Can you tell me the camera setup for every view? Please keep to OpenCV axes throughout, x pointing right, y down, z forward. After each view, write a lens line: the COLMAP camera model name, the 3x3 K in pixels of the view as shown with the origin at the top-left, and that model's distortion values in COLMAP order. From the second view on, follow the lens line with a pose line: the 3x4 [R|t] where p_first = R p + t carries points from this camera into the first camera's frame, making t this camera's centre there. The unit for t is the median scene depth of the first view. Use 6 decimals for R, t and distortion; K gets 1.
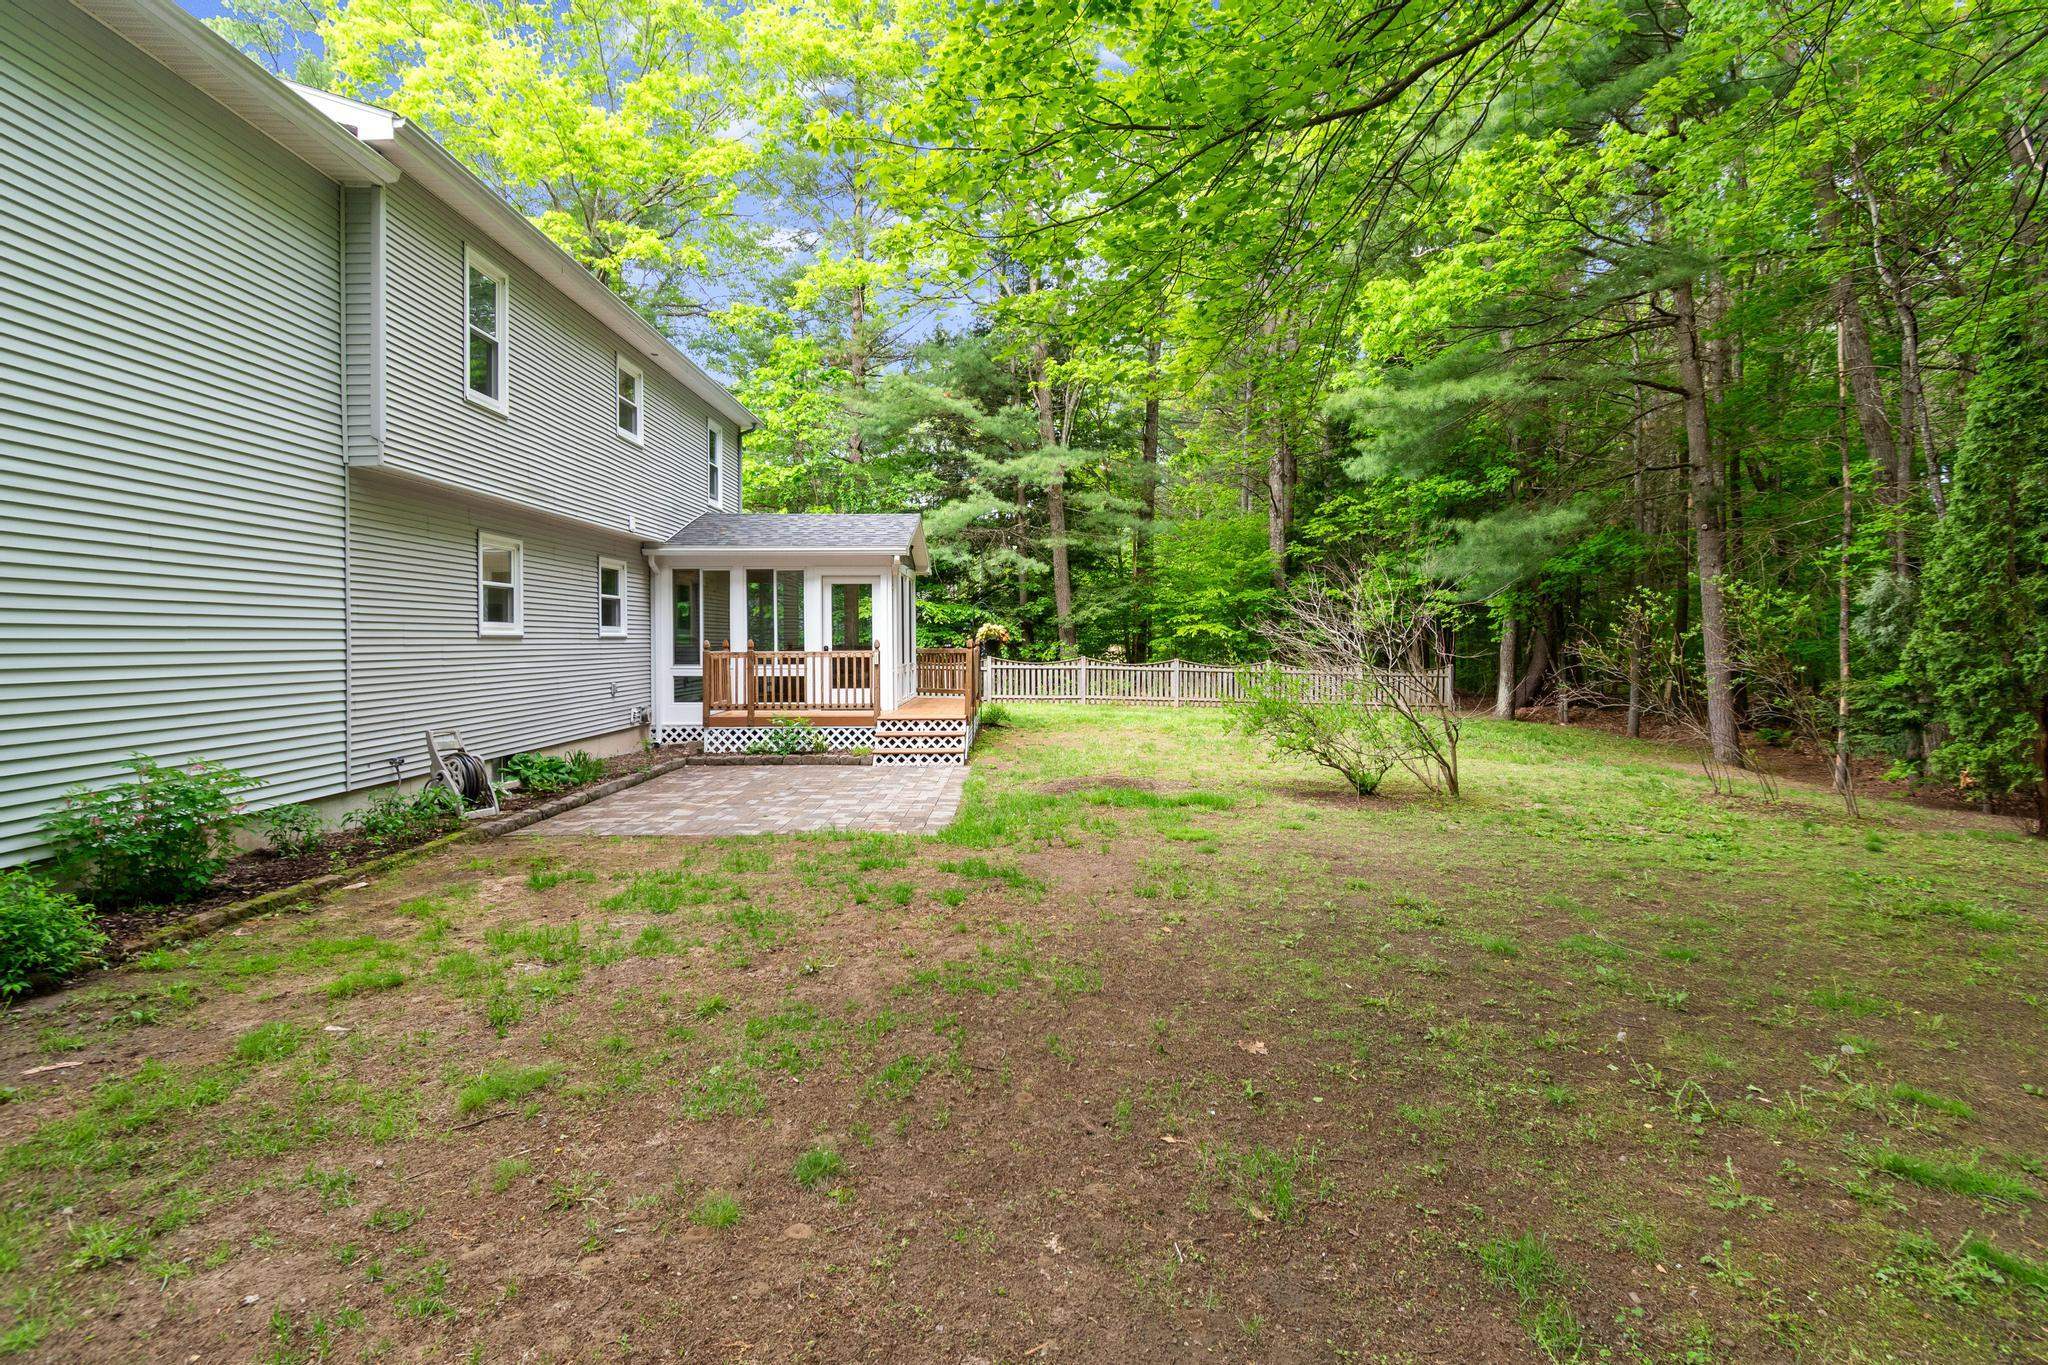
lens RADIAL K [[1024.5, 0, 1024.0], [0, 1024.5, 682.5], [0, 0, 1]] dist [0.001112, -0.000892]
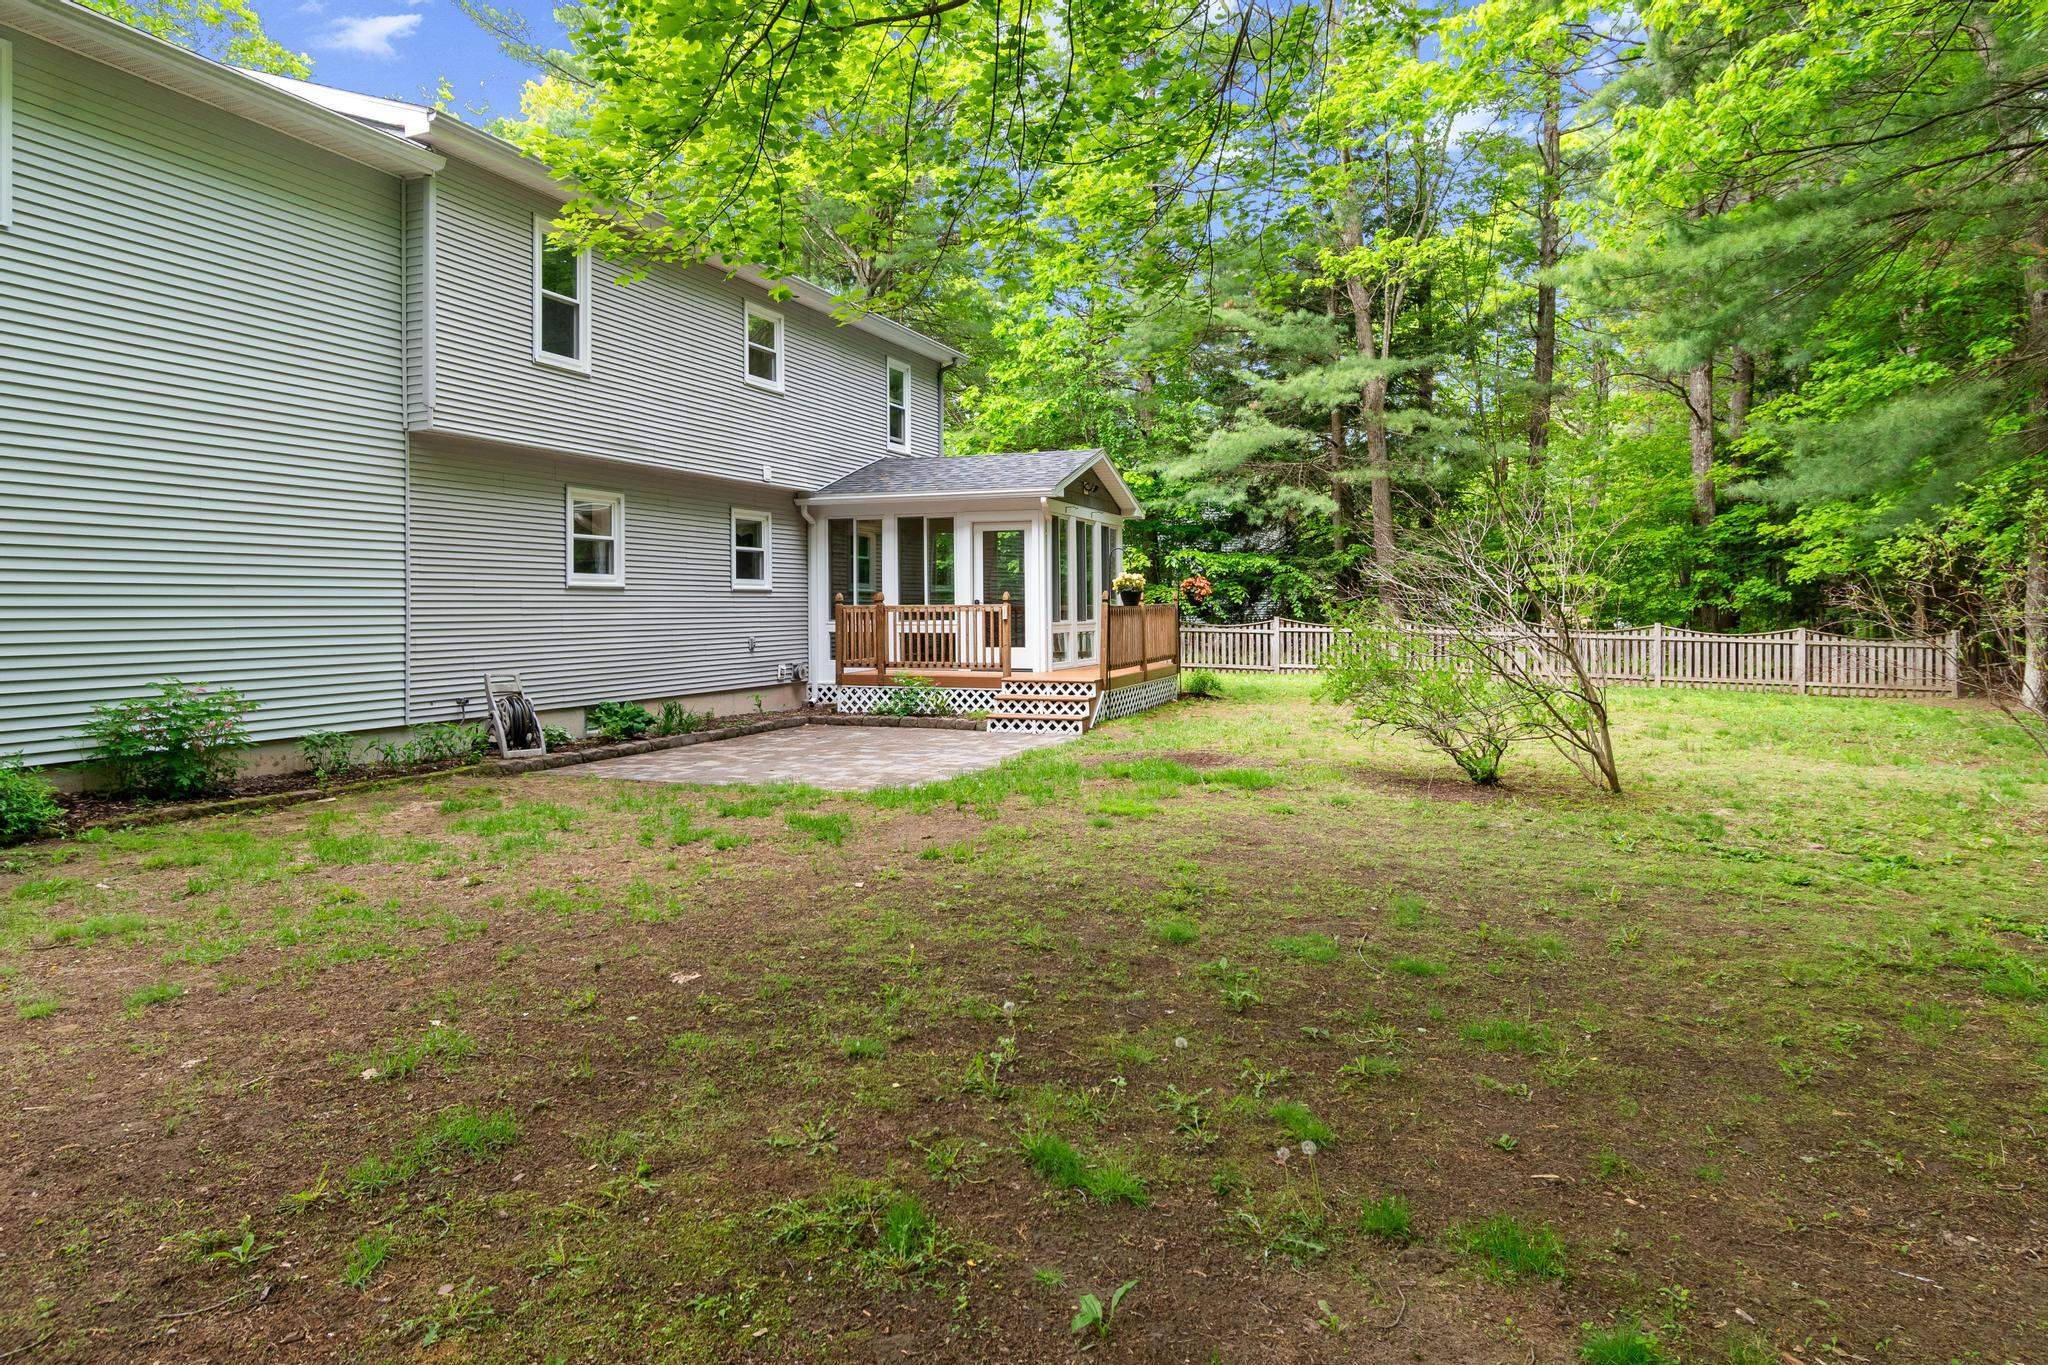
lens RADIAL K [[1235.4, 0, 1025.5], [0, 1235.4, 652.3], [0, 0, 1]] dist [0.000329, 0.000887]
pose [[0.929628, 0.012991, -0.368269, 0.274023], [-0.014123, 0.999900, -0.000379, 0.011327], [0.368227, 0.005553, 0.929719, 0.003694]]
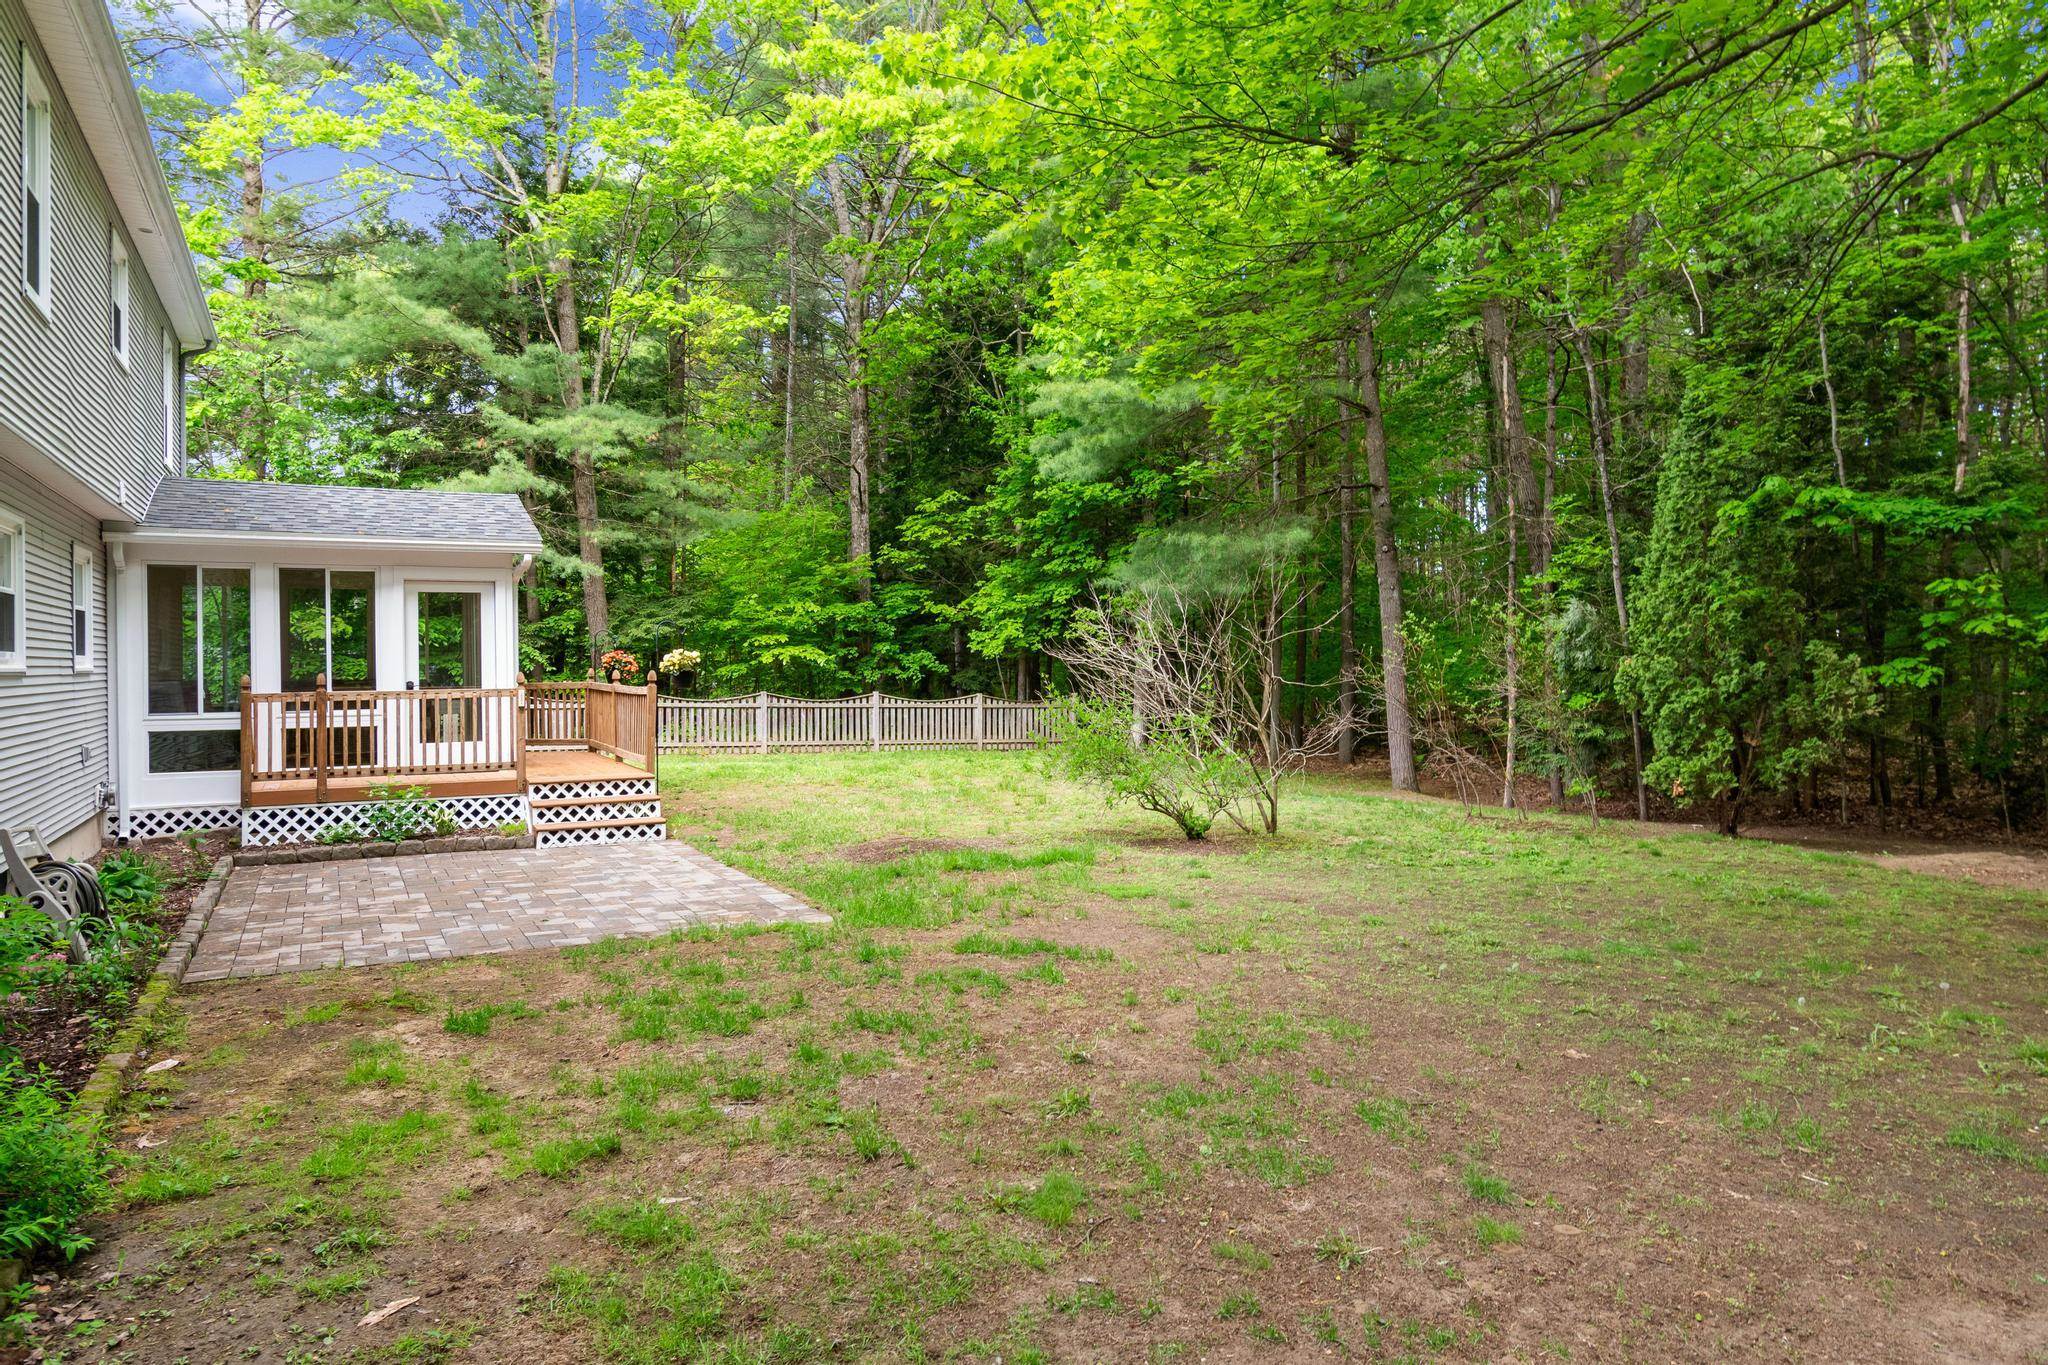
lens RADIAL K [[1363.3, 0, 1026.5], [0, 1363.3, 707.0], [0, 0, 1]] dist [0.001043, -0.000940]
pose [[0.891967, -0.020909, 0.451617, -0.262571], [0.025704, 0.999660, -0.004483, -0.004216], [-0.451370, 0.015607, 0.892201, -0.005806]]
